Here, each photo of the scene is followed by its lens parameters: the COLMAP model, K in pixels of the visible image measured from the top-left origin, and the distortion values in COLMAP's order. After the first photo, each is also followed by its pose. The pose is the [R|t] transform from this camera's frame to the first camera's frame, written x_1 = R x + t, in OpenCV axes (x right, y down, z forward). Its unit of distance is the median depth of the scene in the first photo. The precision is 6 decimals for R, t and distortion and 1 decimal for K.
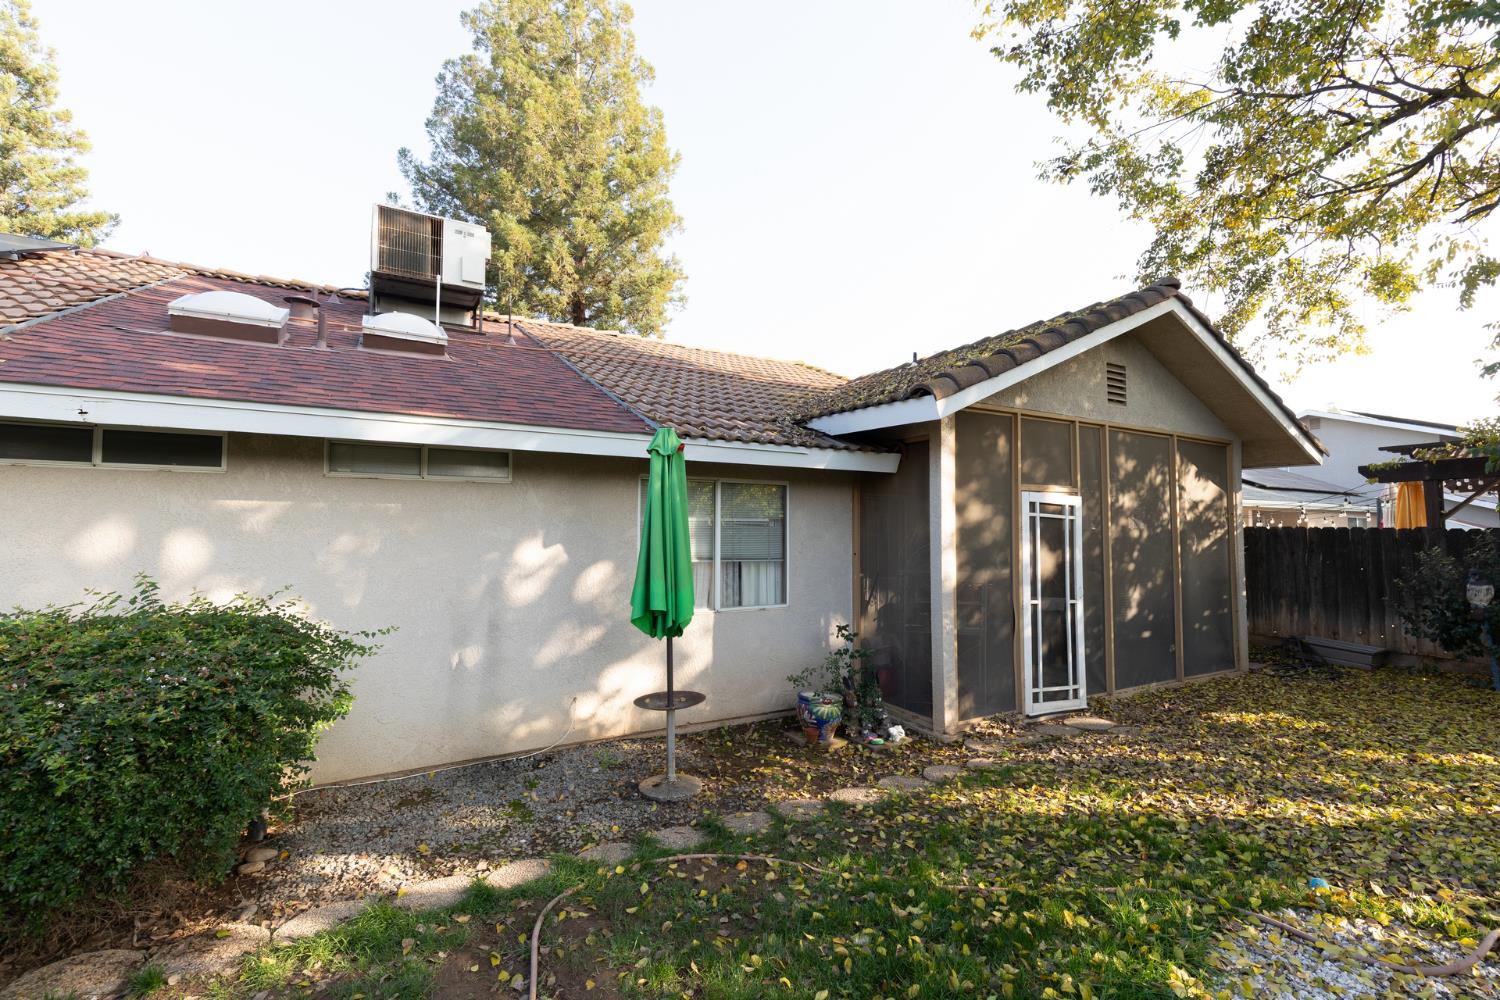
lens RADIAL K [[655.1, 0, 740.0], [0, 655.1, 475.6], [0, 0, 1]] dist [0.004062, 0.000270]
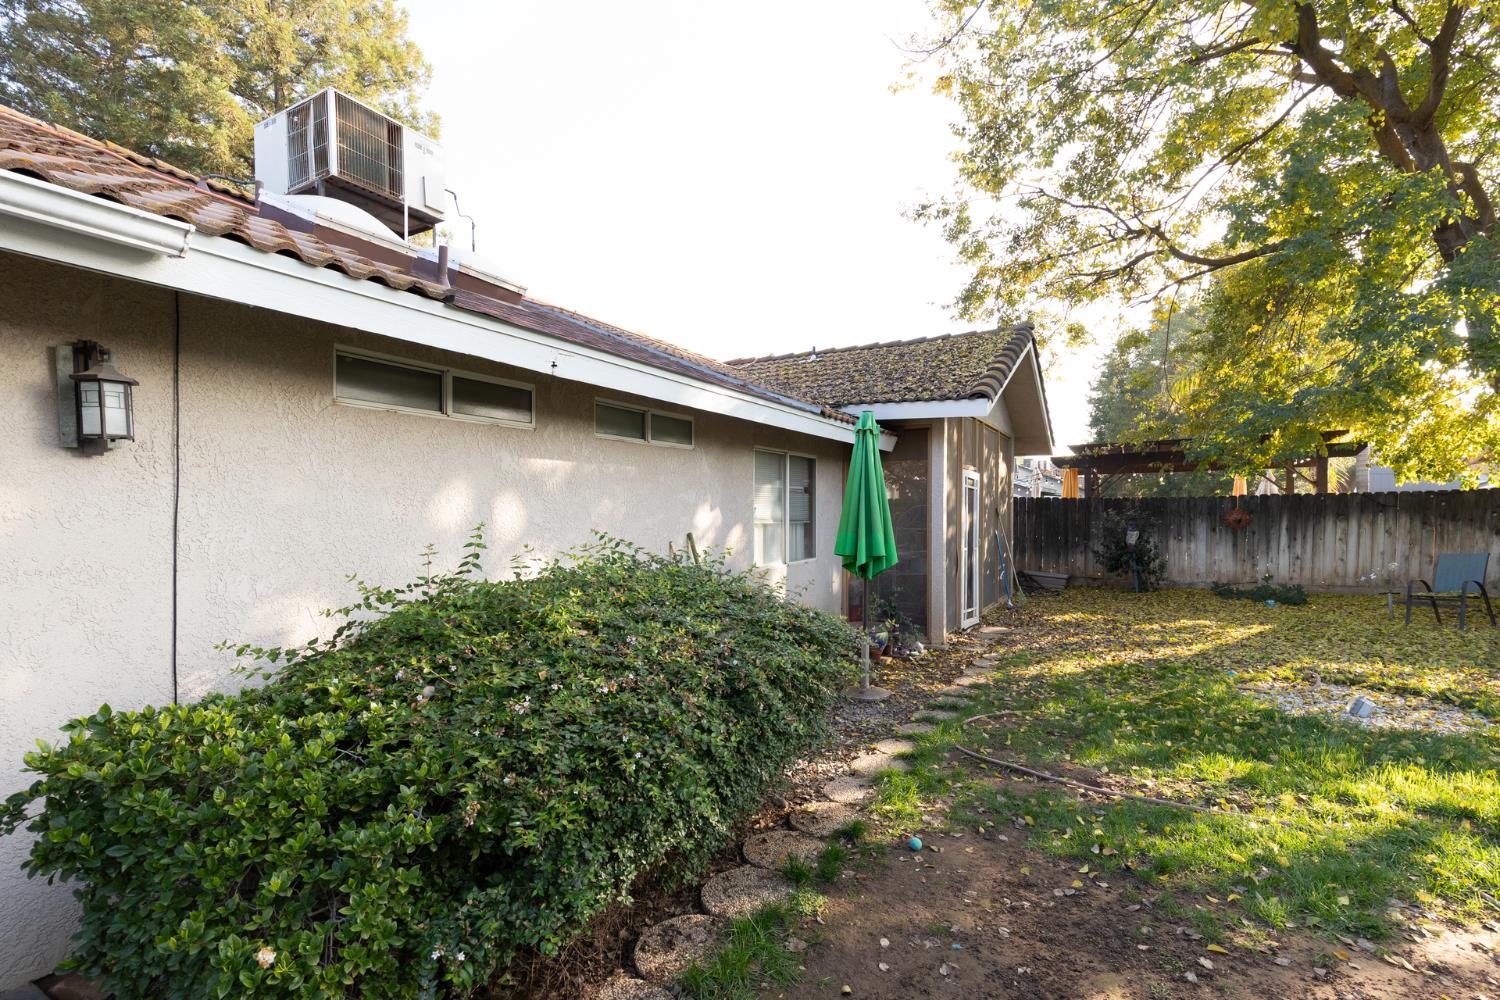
lens RADIAL K [[671.9, 0, 750.0], [0, 671.9, 500.0], [0, 0, 1]] dist [0.000275, -0.000243]
pose [[0.870016, 0.001931, 0.493020, -0.532718], [-0.040531, 0.996887, 0.067620, 0.009248], [-0.491355, -0.078814, 0.867386, 0.000283]]
